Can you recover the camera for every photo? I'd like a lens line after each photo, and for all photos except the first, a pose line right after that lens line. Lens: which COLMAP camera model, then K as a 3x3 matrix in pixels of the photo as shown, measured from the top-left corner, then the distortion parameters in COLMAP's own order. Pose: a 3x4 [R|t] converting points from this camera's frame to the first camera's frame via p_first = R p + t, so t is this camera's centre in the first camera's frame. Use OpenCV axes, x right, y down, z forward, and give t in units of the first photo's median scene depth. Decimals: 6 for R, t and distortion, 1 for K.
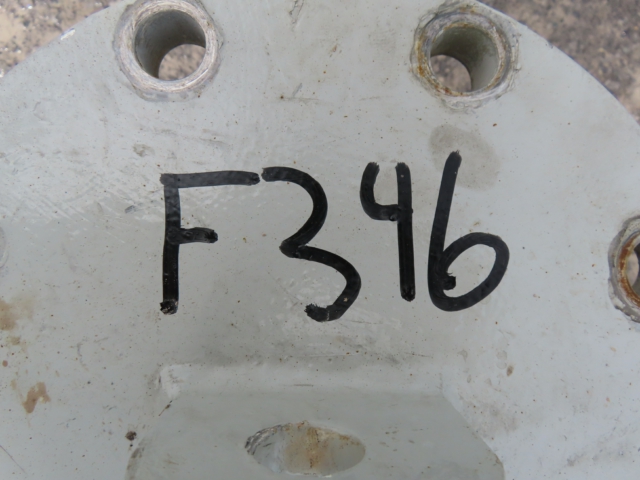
lens RADIAL K [[458.2, 0, 319.0], [0, 458.2, 240.1], [0, 0, 1]] dist [-0.007188, 0.000404]
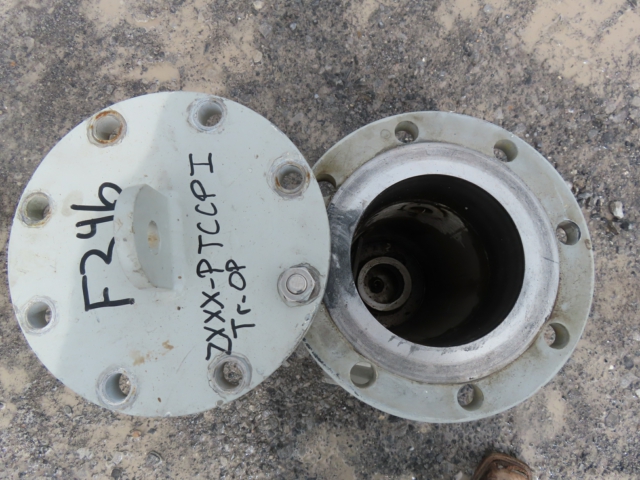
lens RADIAL K [[457.4, 0, 310.2], [0, 457.4, 238.9], [0, 0, 1]] dist [-0.005182, 0.001742]
pose [[-0.140591, -0.981652, 0.128819, -0.449063], [0.988736, -0.145955, -0.033149, 1.299780], [0.051343, 0.122707, 0.991114, -1.632827]]
